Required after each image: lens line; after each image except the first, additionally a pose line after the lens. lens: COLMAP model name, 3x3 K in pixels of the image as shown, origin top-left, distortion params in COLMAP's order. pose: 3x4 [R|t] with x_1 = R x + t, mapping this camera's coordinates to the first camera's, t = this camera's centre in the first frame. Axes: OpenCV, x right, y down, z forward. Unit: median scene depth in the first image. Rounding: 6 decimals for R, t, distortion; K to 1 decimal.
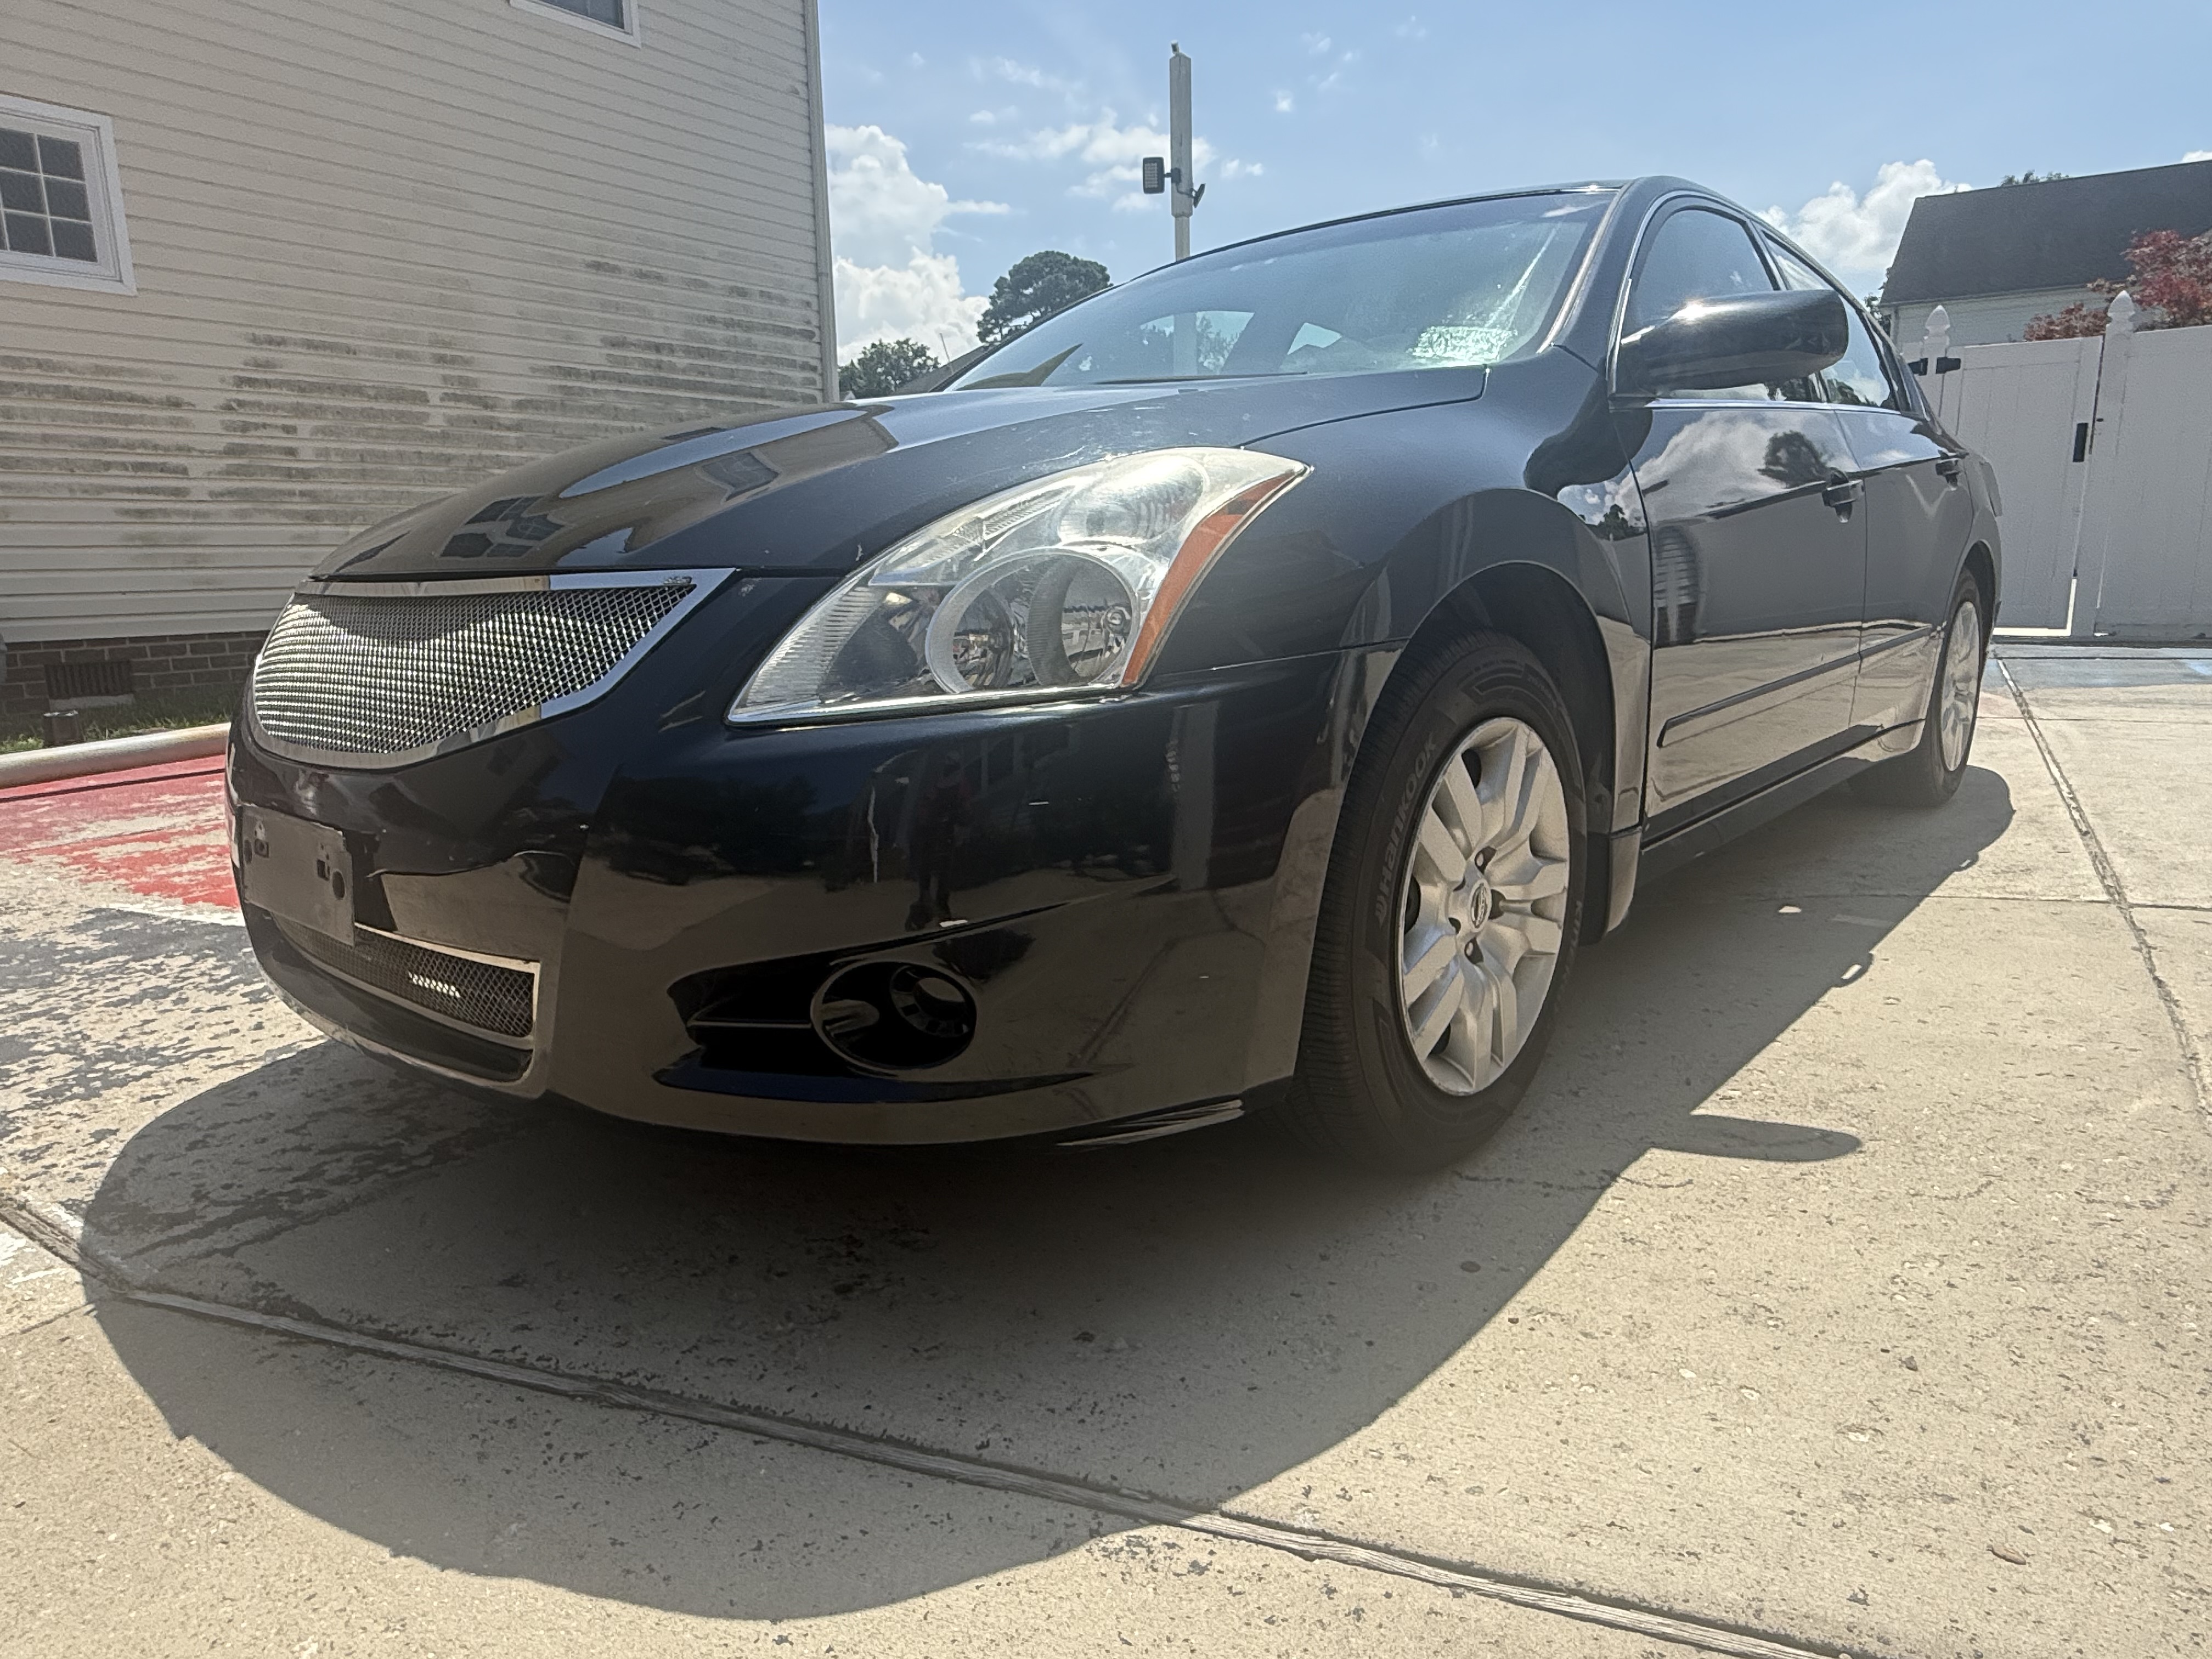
lens RADIAL K [[1377.9, 0, 1086.6], [0, 1377.9, 820.0], [0, 0, 1]] dist [0.001931, -0.000407]
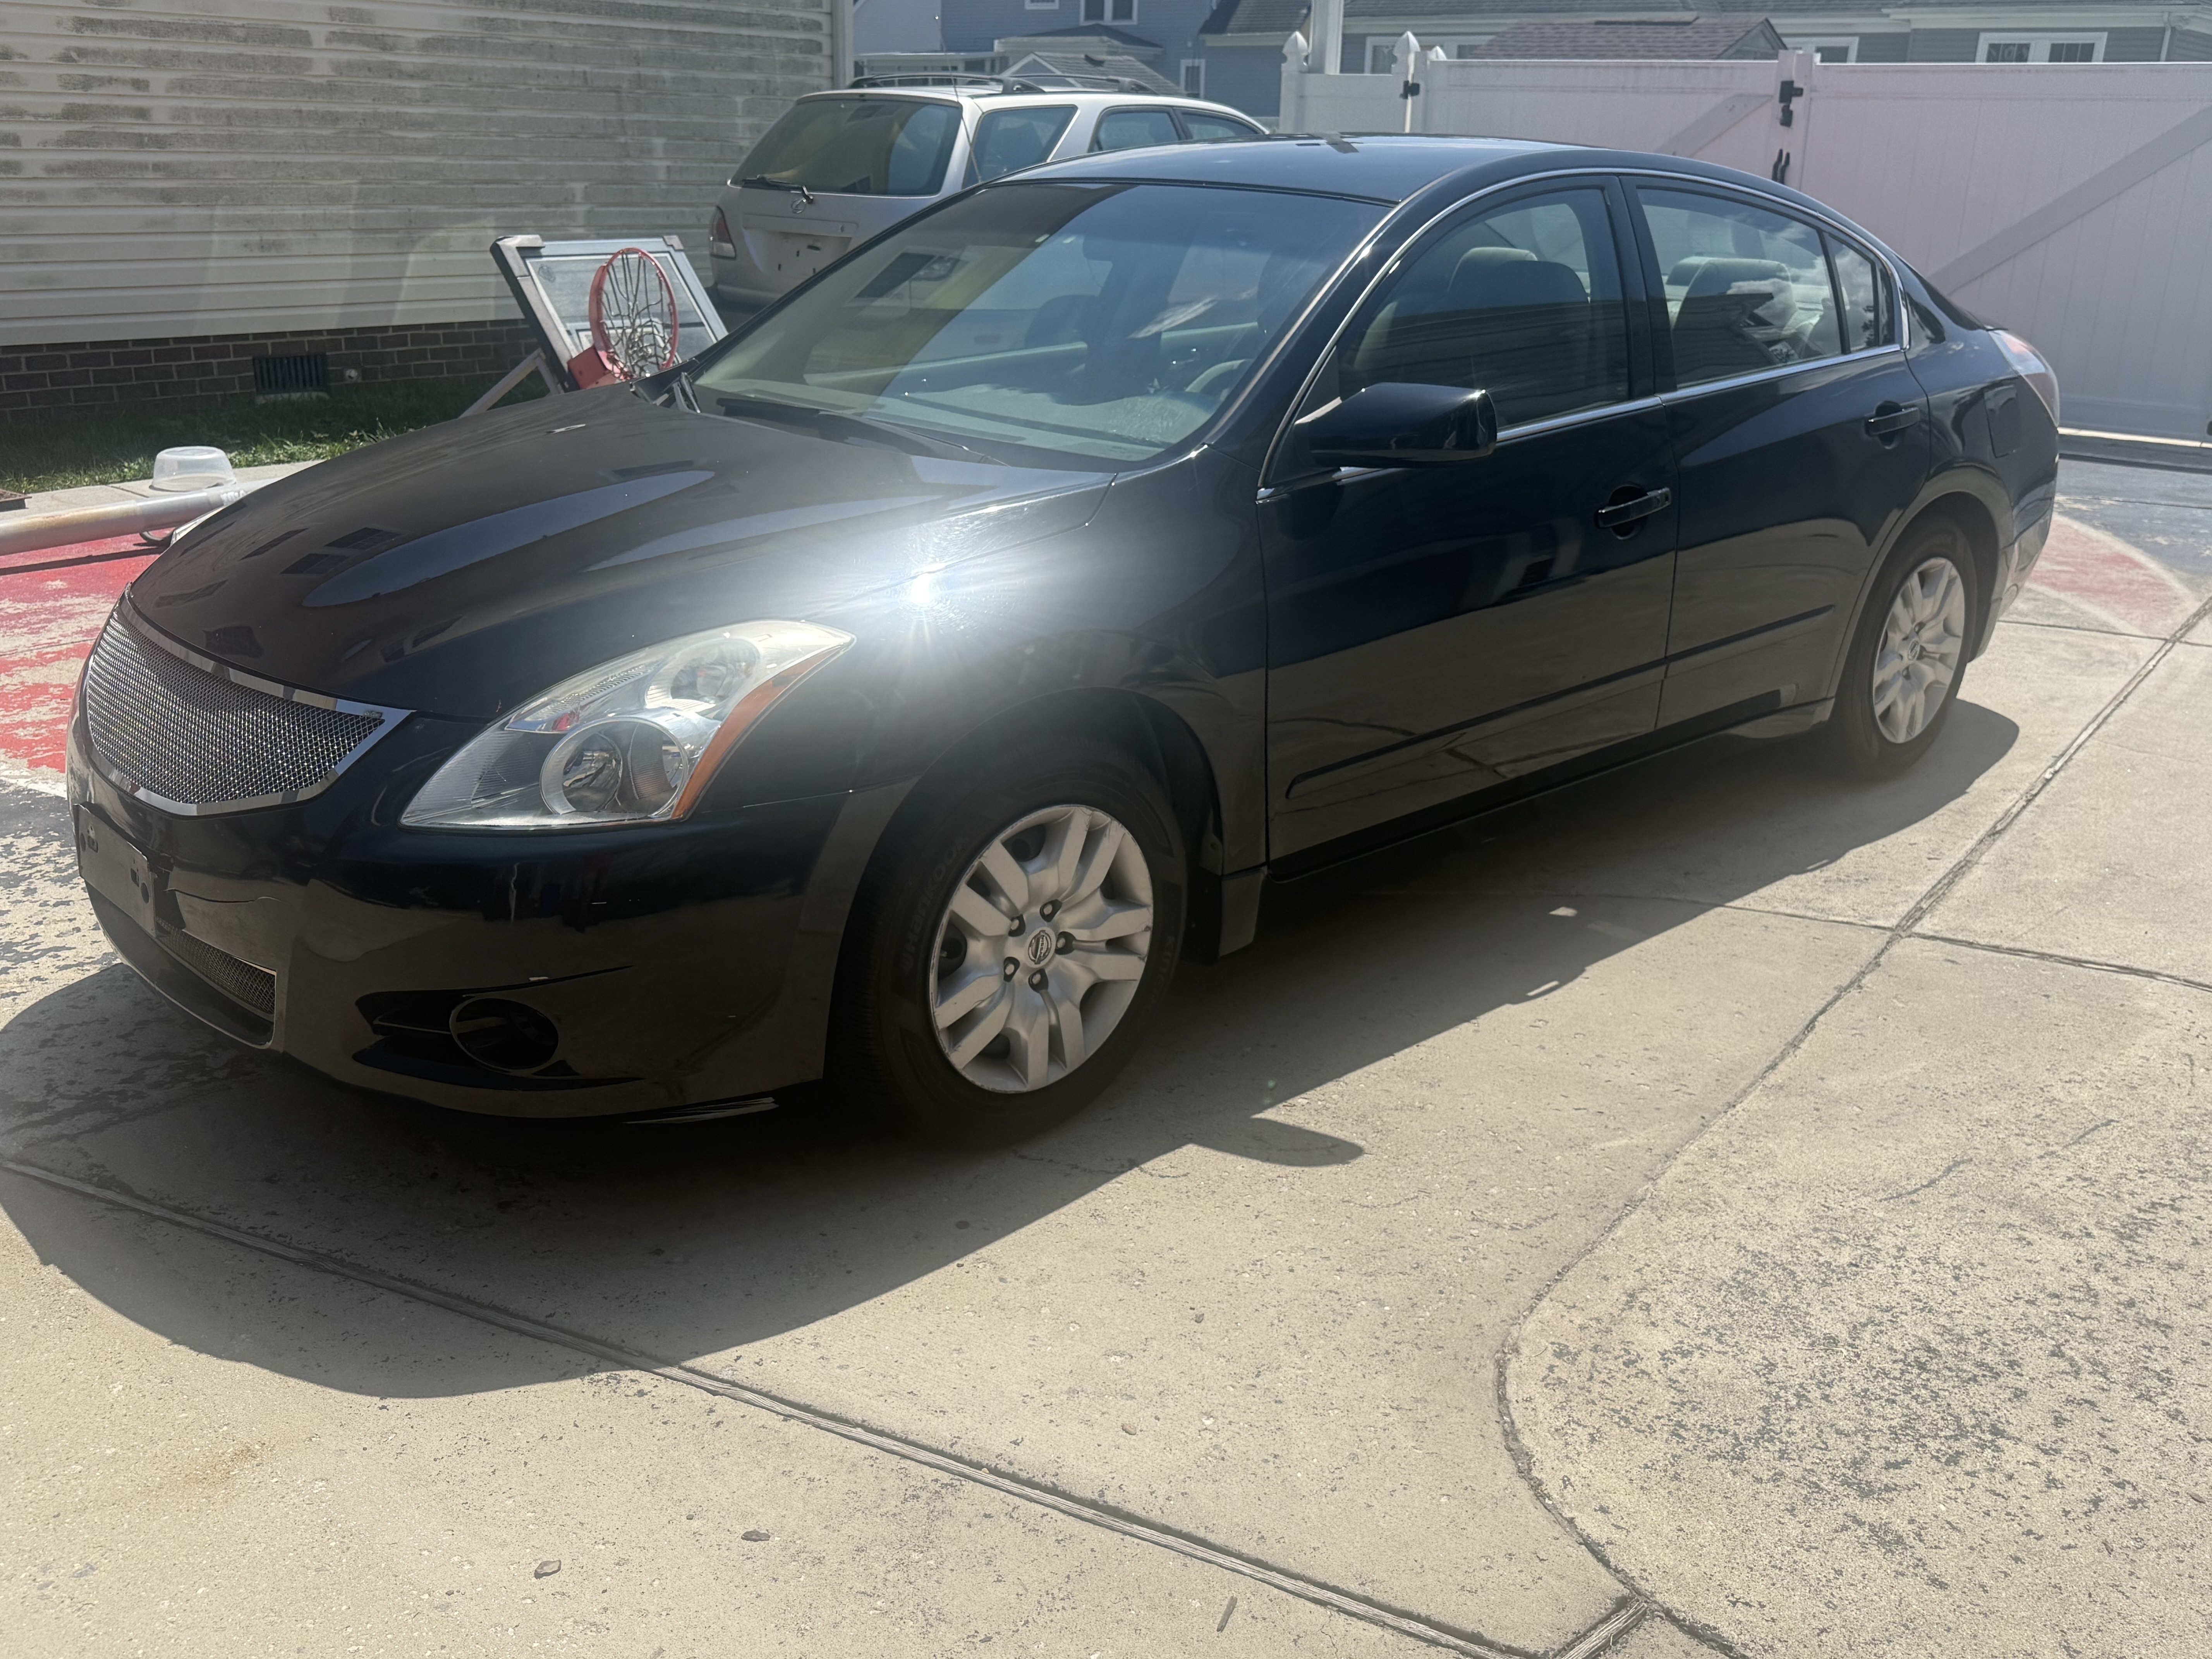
lens RADIAL K [[1956.0, 0, 1108.4], [0, 1956.0, 815.9], [0, 0, 1]] dist [0.052381, -0.079137]
pose [[0.994969, 0.072099, -0.069553, 0.370071], [-0.061820, 0.988214, 0.140039, -0.246532], [0.078830, -0.135035, 0.987700, -0.582018]]
